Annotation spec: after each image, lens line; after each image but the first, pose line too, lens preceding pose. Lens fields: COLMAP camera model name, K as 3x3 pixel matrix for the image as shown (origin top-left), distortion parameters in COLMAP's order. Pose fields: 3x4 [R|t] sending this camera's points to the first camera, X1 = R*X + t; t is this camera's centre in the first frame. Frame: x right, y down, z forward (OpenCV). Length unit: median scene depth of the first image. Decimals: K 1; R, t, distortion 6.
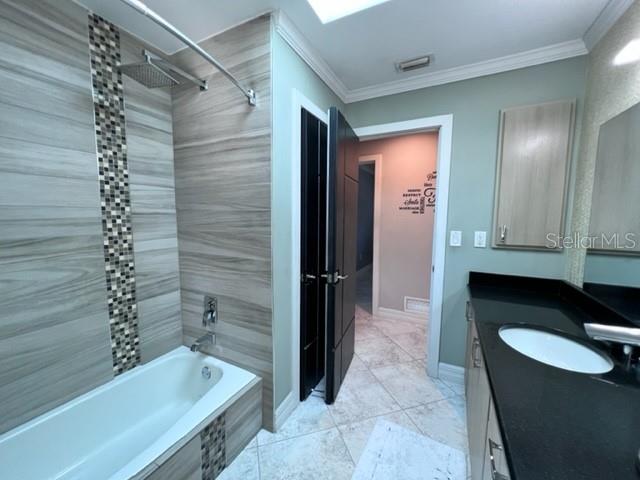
lens RADIAL K [[255.9, 0, 320.0], [0, 255.9, 239.9], [0, 0, 1]] dist [-0.001523, 0.000068]
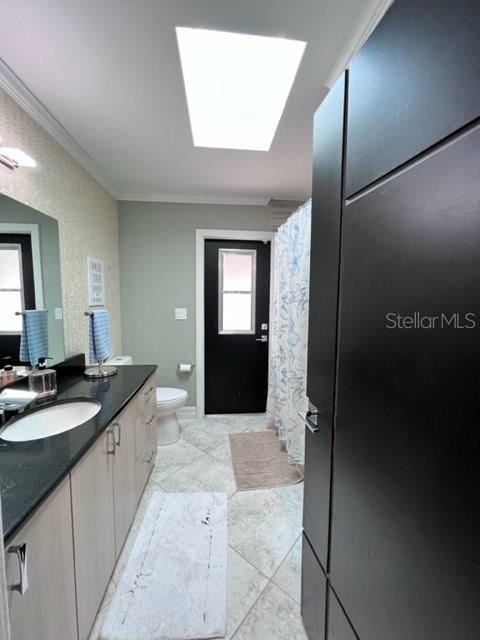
lens RADIAL K [[255.9, 0, 241.5], [0, 255.9, 319.6], [0, 0, 1]] dist [-0.001523, 0.000068]
pose [[-0.841628, 0.033531, -0.539016, 0.534744], [-0.064143, 0.984800, 0.161415, -0.146245], [0.536235, 0.170426, -0.826684, 1.499754]]
